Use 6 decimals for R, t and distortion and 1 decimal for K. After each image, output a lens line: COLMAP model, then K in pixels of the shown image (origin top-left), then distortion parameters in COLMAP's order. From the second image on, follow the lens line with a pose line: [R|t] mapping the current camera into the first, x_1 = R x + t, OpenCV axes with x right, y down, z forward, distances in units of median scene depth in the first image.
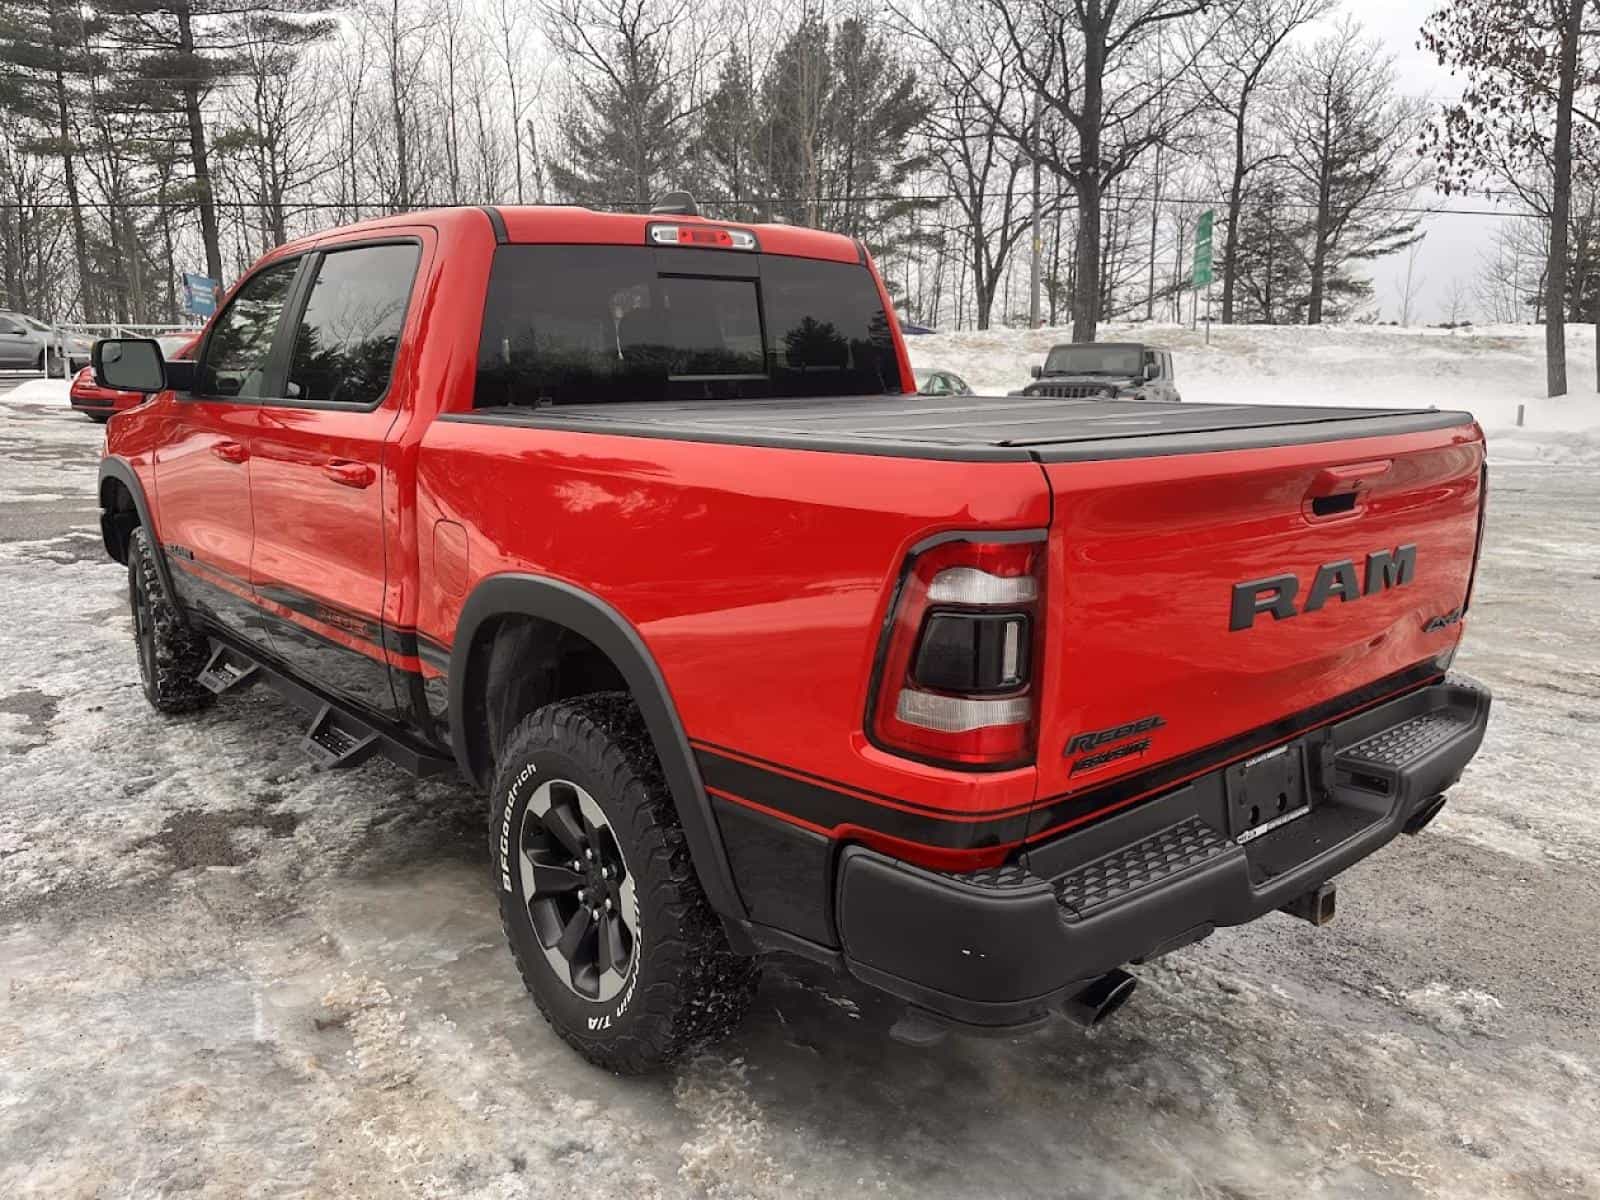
lens RADIAL K [[1216.6, 0, 799.9], [0, 1216.6, 648.8], [0, 0, 1]] dist [0.003297, -0.023054]
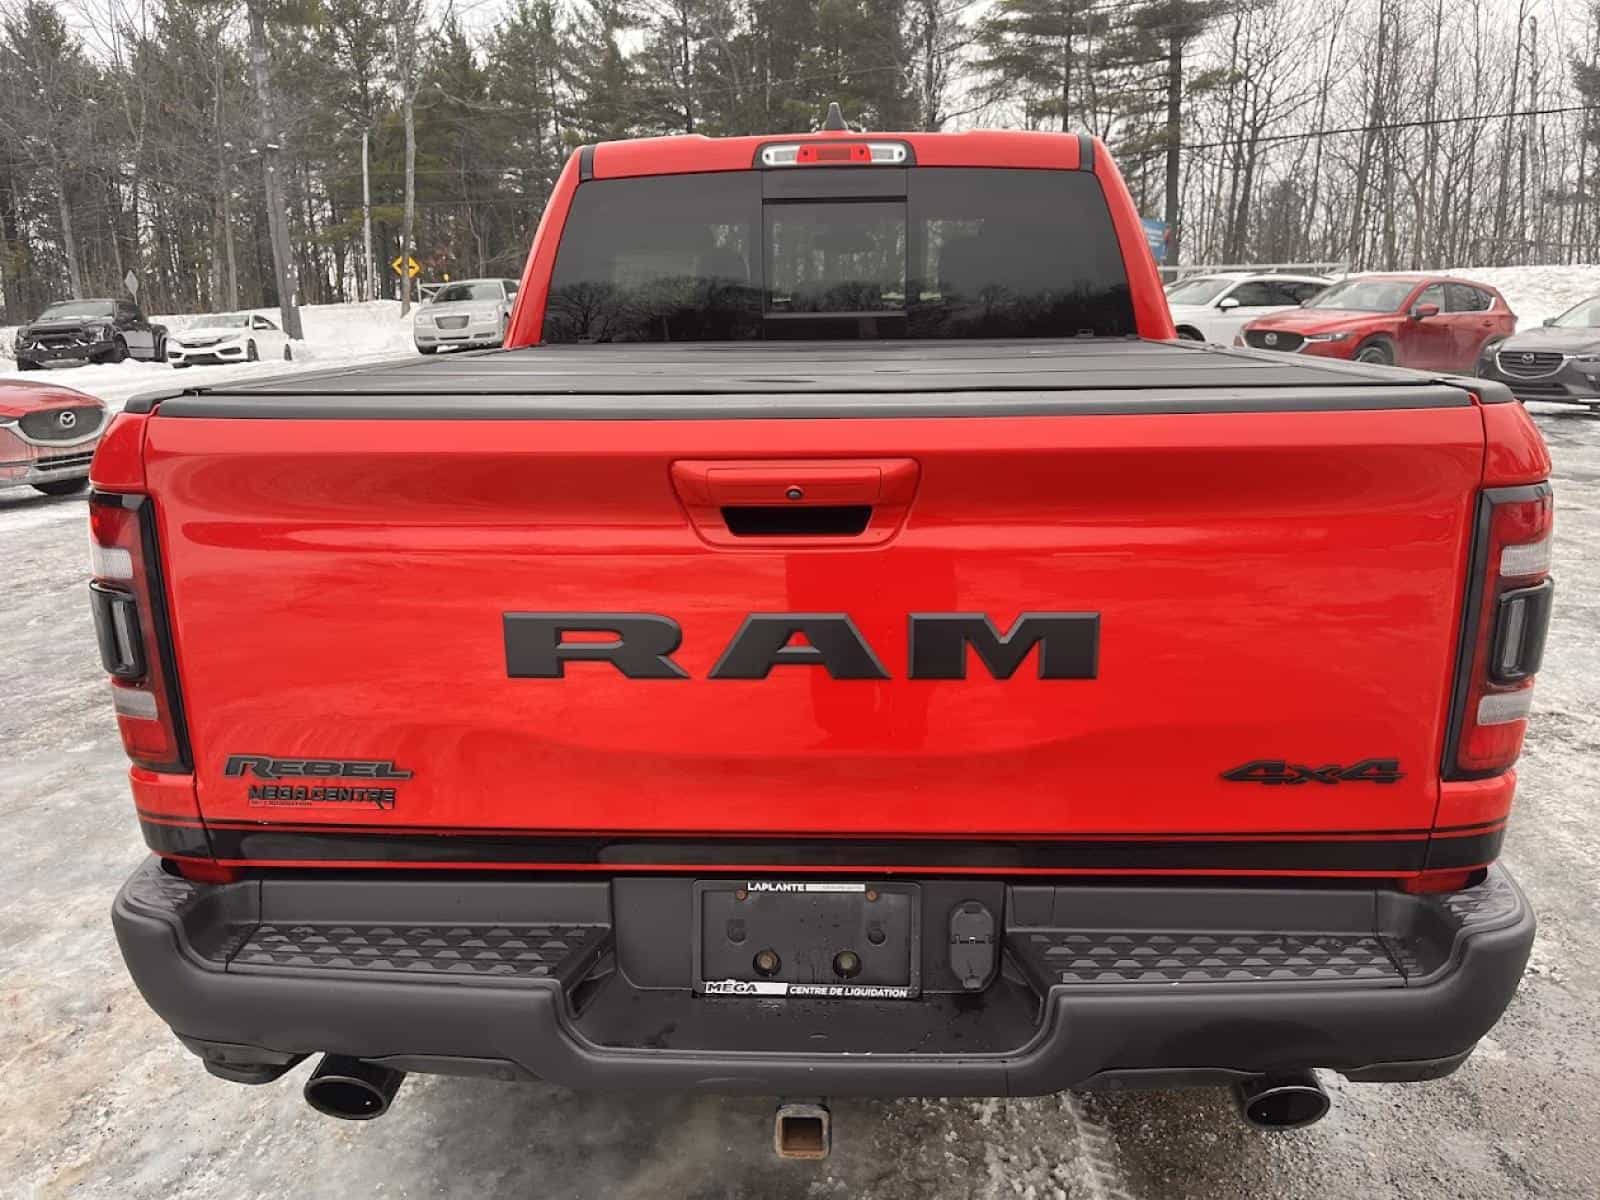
lens RADIAL K [[1216.6, 0, 799.9], [0, 1216.6, 648.8], [0, 0, 1]] dist [0.003297, -0.023054]
pose [[0.724639, 0.179743, -0.665275, 0.513131], [-0.149218, 0.983408, 0.103163, -0.069521], [0.672780, 0.024515, 0.739436, 0.321001]]
